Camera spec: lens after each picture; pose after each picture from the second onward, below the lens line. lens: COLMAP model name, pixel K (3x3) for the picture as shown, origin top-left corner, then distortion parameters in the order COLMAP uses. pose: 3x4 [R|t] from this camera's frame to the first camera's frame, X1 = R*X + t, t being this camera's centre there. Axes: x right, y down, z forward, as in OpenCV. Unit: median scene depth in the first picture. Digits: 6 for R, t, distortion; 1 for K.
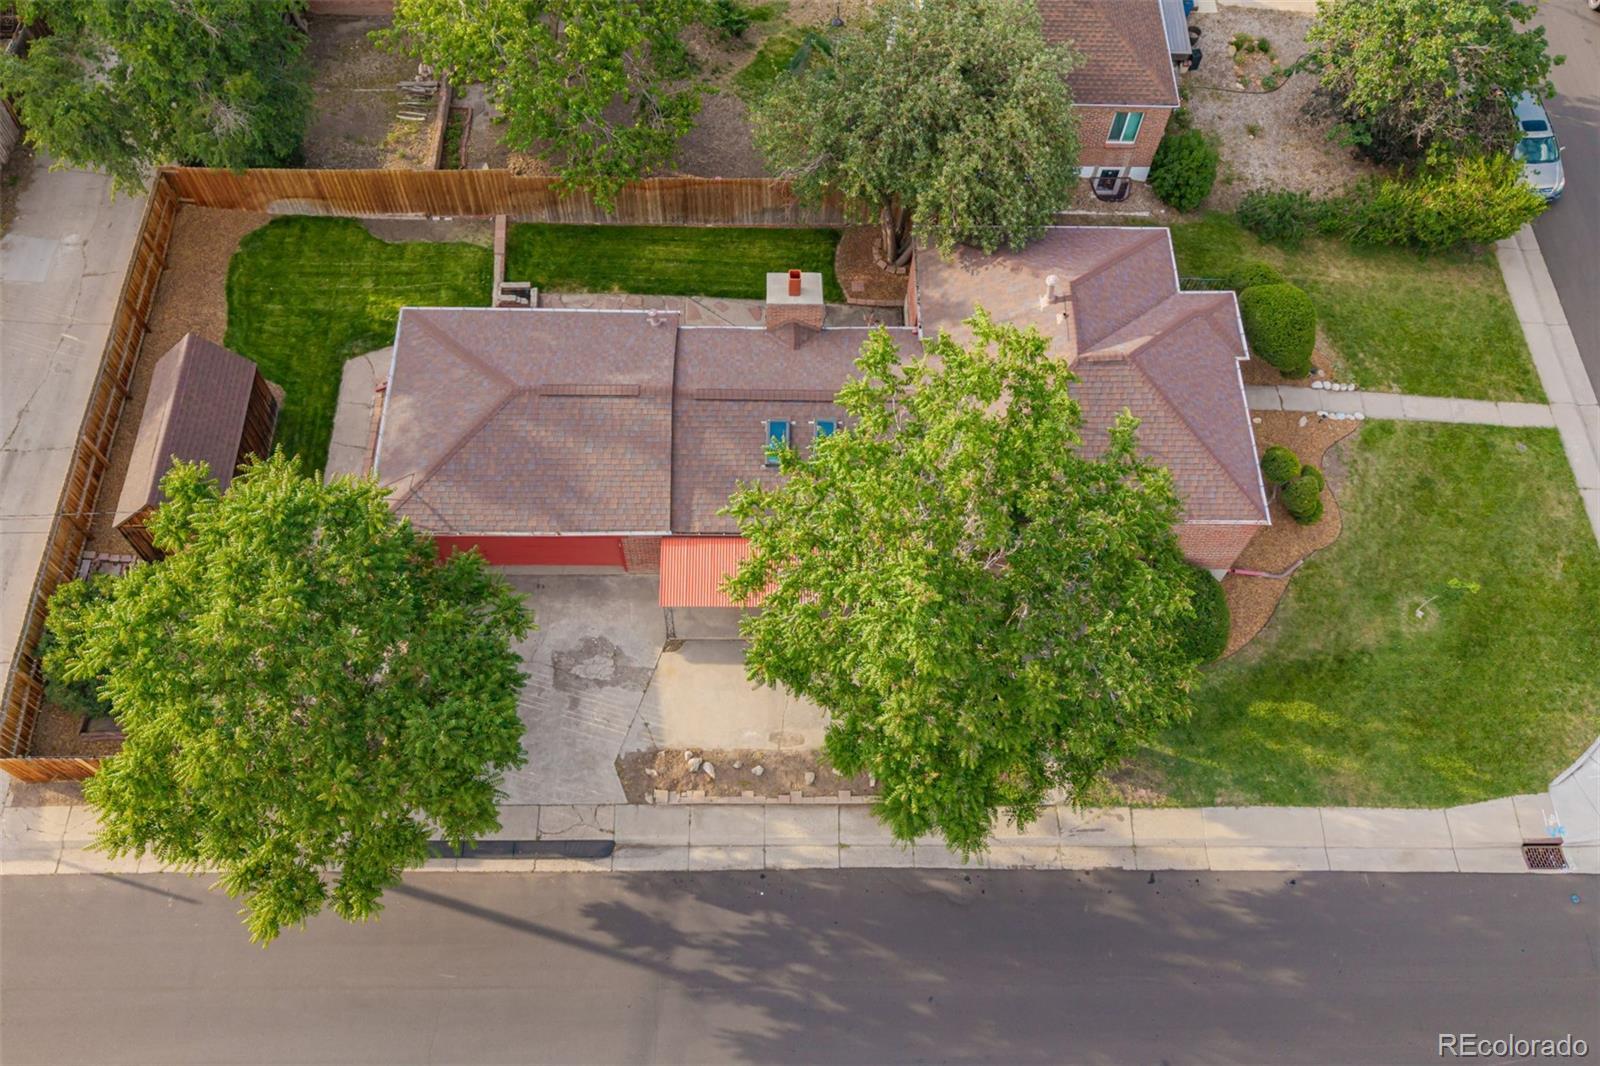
lens RADIAL K [[1296.3, 0, 809.6], [0, 1296.3, 529.7], [0, 0, 1]] dist [0.042557, -0.029073]
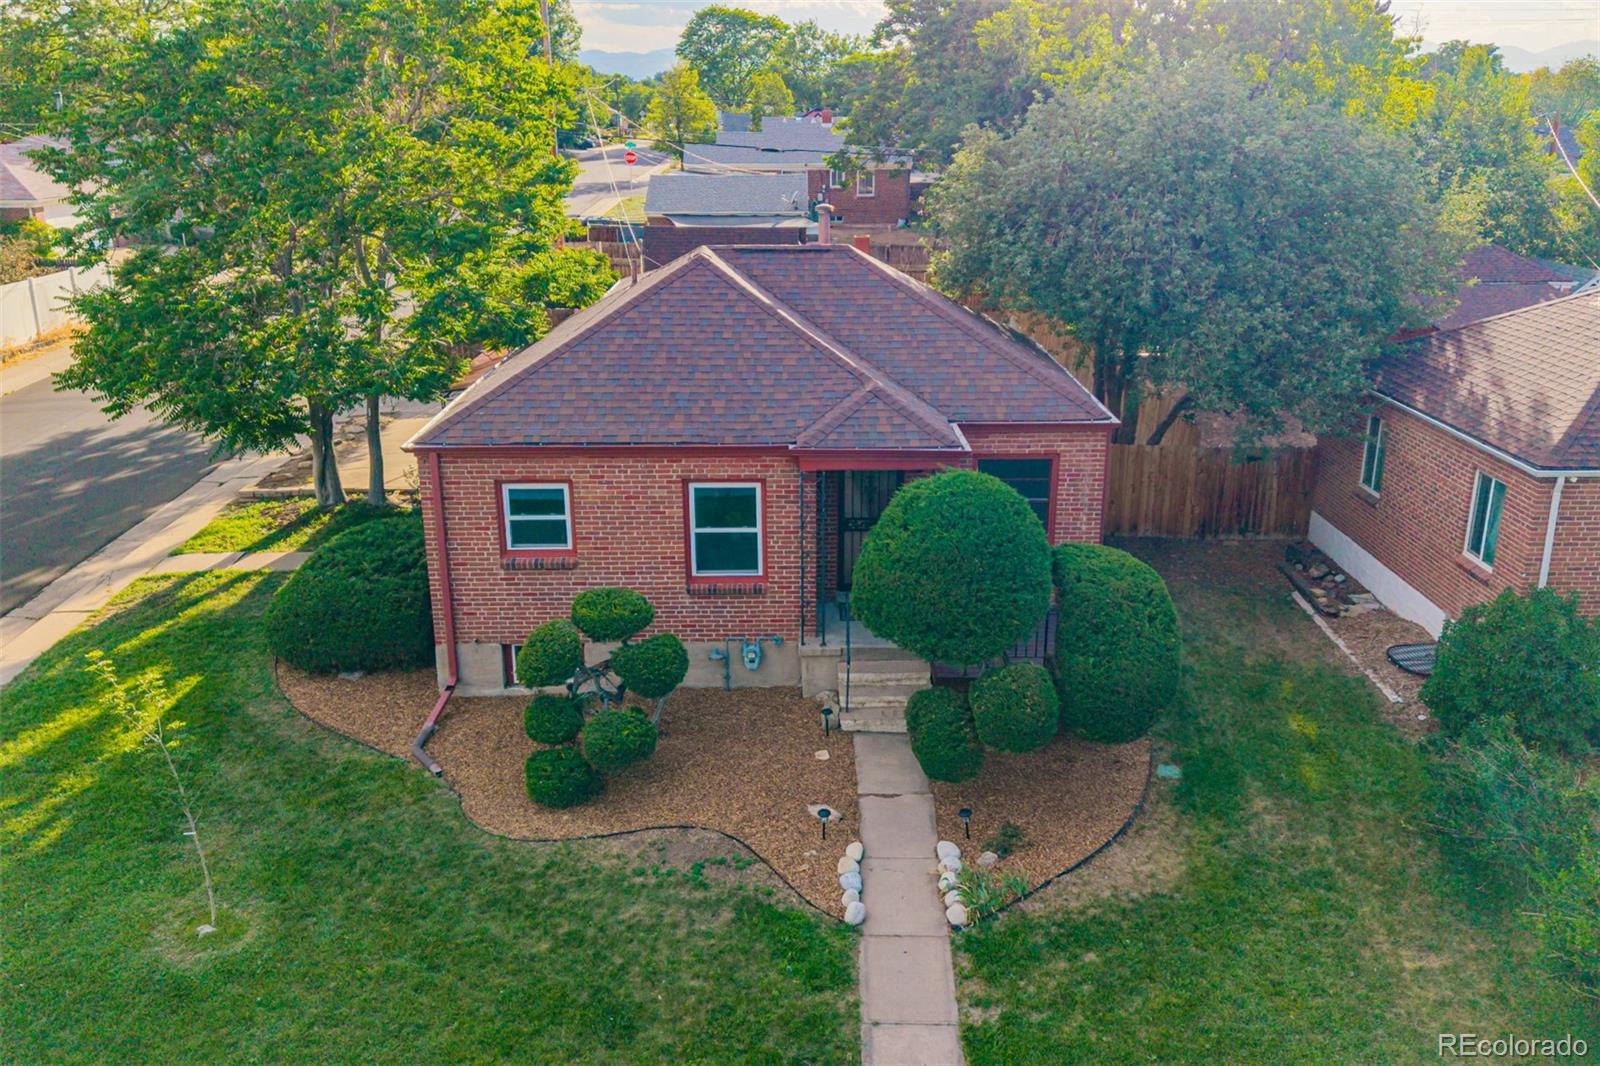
lens RADIAL K [[1296.3, 0, 793.0], [0, 1296.3, 525.9], [0, 0, 1]] dist [0.042557, -0.029073]
pose [[-0.004529, 0.265704, -0.964044, 0.733212], [-0.878373, 0.459721, 0.130832, -0.166288], [0.477954, 0.847383, 0.231306, 0.839546]]
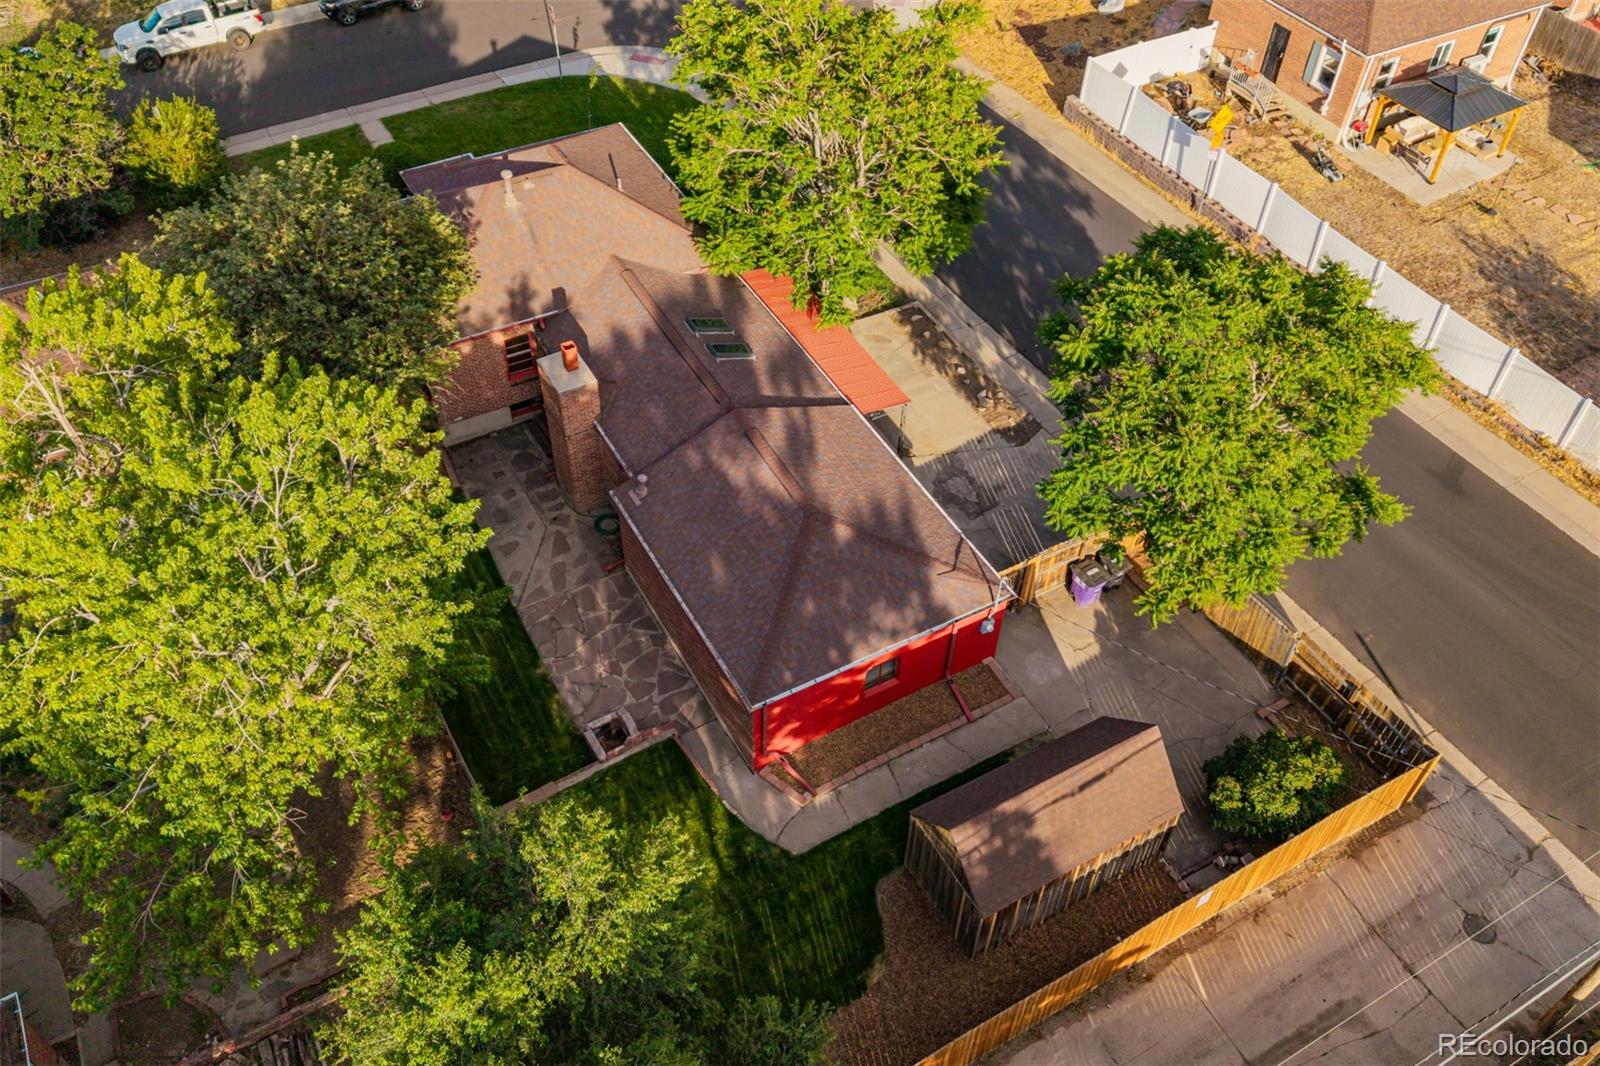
lens RADIAL K [[1296.3, 0, 806.3], [0, 1296.3, 531.5], [0, 0, 1]] dist [0.042557, -0.029073]
pose [[-0.475677, -0.674453, 0.564663, -0.652872], [0.754080, 0.017830, 0.656540, -0.618055], [-0.452874, 0.738102, 0.500111, 0.480199]]
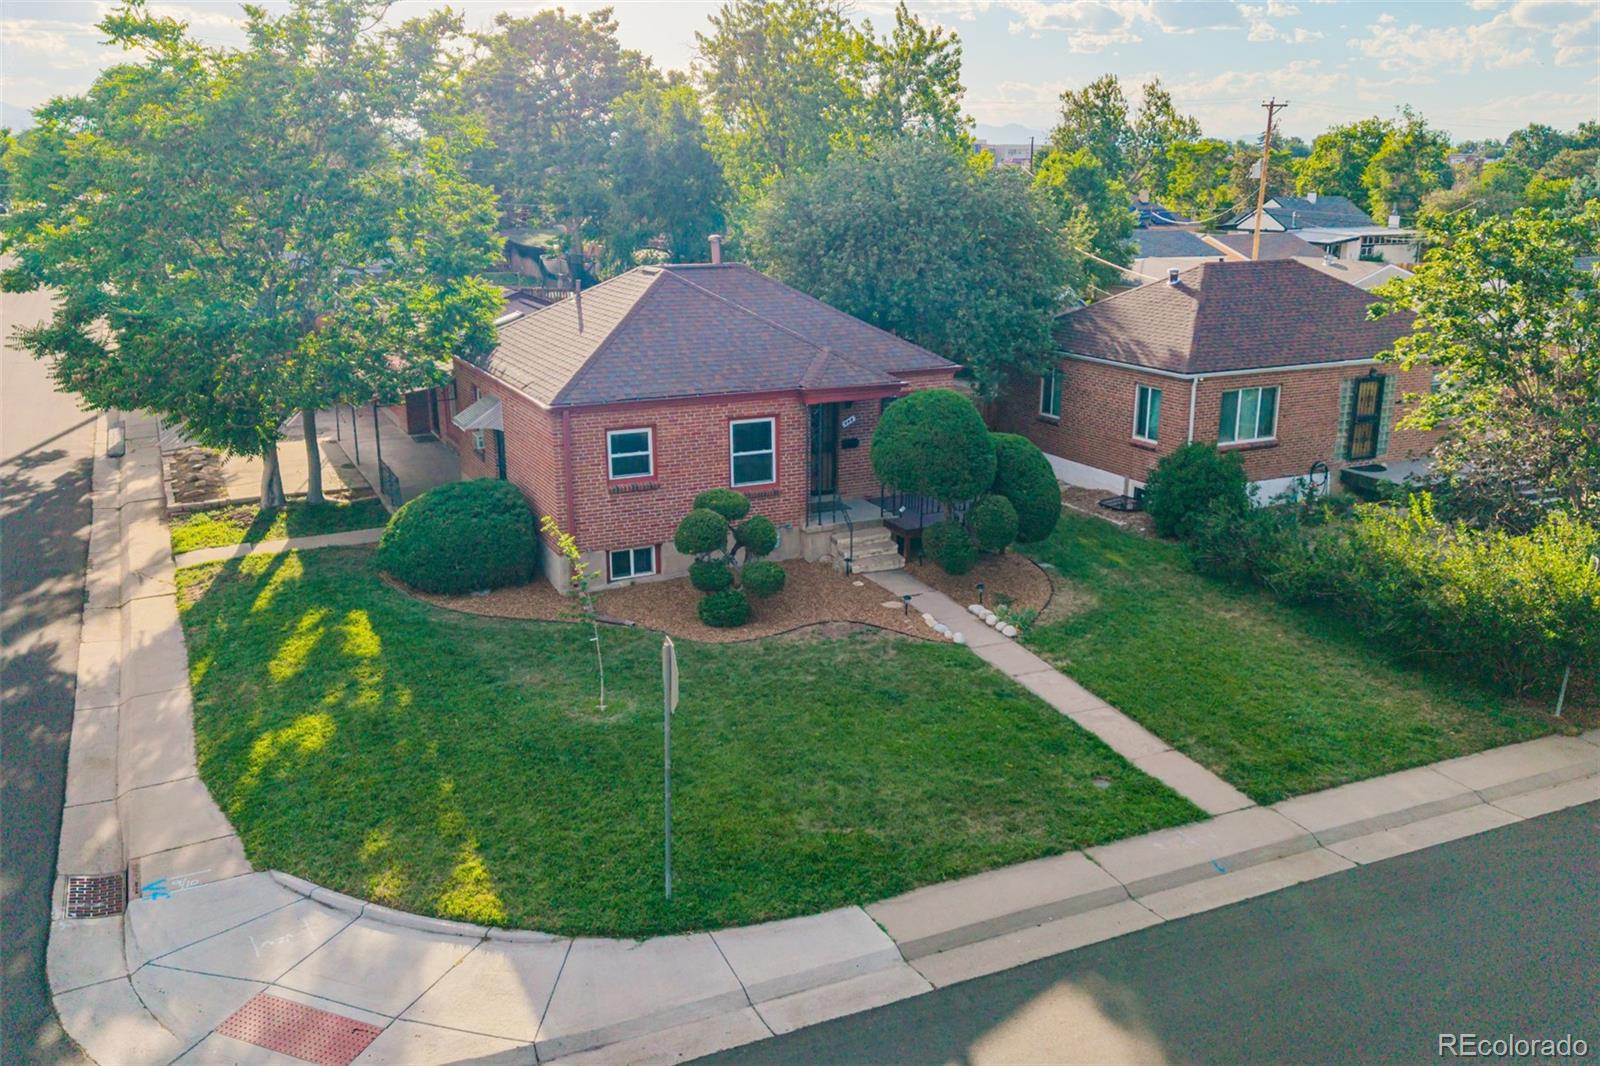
lens RADIAL K [[1296.3, 0, 803.3], [0, 1296.3, 537.8], [0, 0, 1]] dist [0.042557, -0.029073]
pose [[0.430204, 0.205942, -0.878927, 0.898674], [-0.786901, 0.562688, -0.253316, 0.088315], [0.442393, 0.800606, 0.404126, 0.712517]]
